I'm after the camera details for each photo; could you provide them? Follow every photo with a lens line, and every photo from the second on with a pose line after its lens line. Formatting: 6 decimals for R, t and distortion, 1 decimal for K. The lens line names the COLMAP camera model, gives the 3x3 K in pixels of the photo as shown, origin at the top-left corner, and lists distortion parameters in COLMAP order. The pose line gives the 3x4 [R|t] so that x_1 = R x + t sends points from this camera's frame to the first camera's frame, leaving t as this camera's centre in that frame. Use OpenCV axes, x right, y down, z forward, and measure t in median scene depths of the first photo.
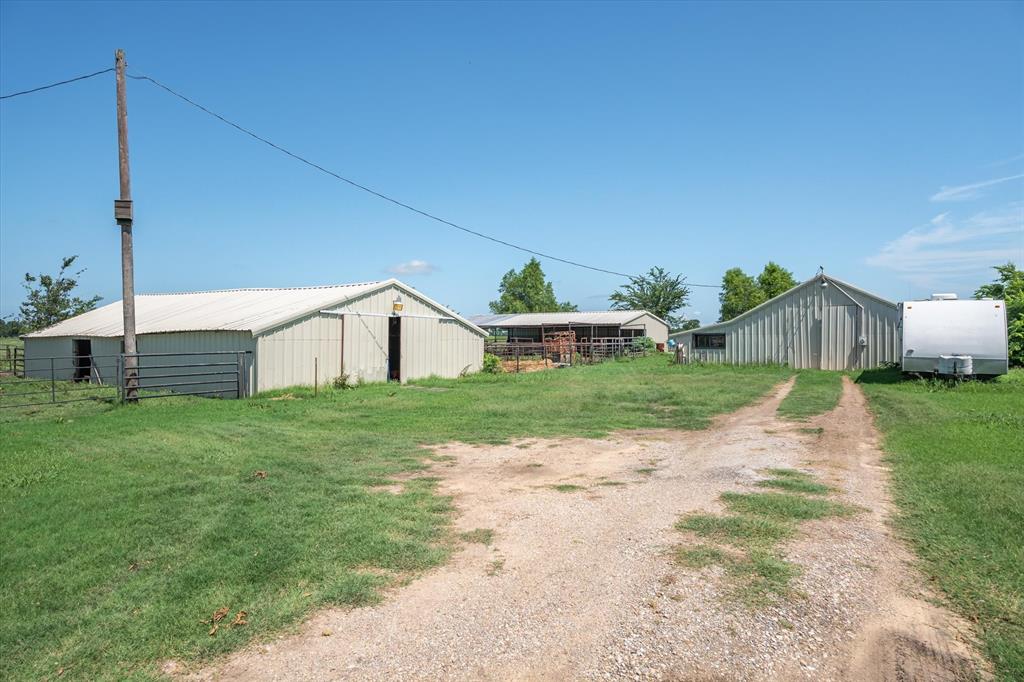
lens RADIAL K [[560.8, 0, 511.5], [0, 560.8, 332.7], [0, 0, 1]] dist [0.004143, 0.000457]
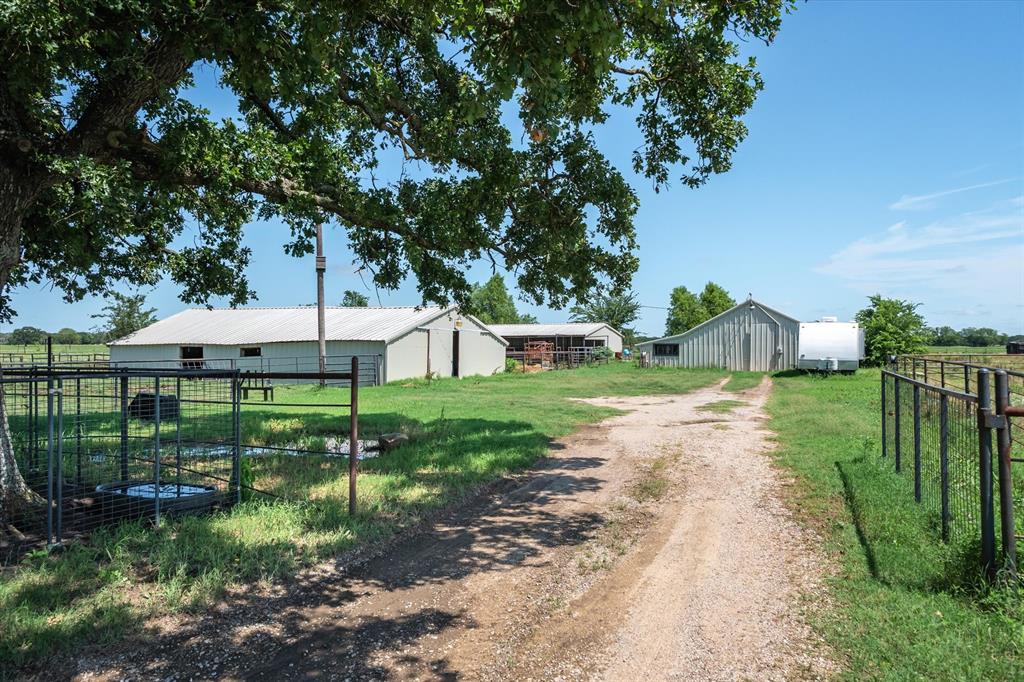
lens RADIAL K [[593.3, 0, 507.2], [0, 593.3, 335.6], [0, 0, 1]] dist [0.004969, 0.001208]
pose [[0.994154, 0.004950, 0.107858, -0.169591], [-0.003735, 0.999927, -0.011467, -0.000158], [-0.107907, 0.010997, 0.994100, -0.330965]]
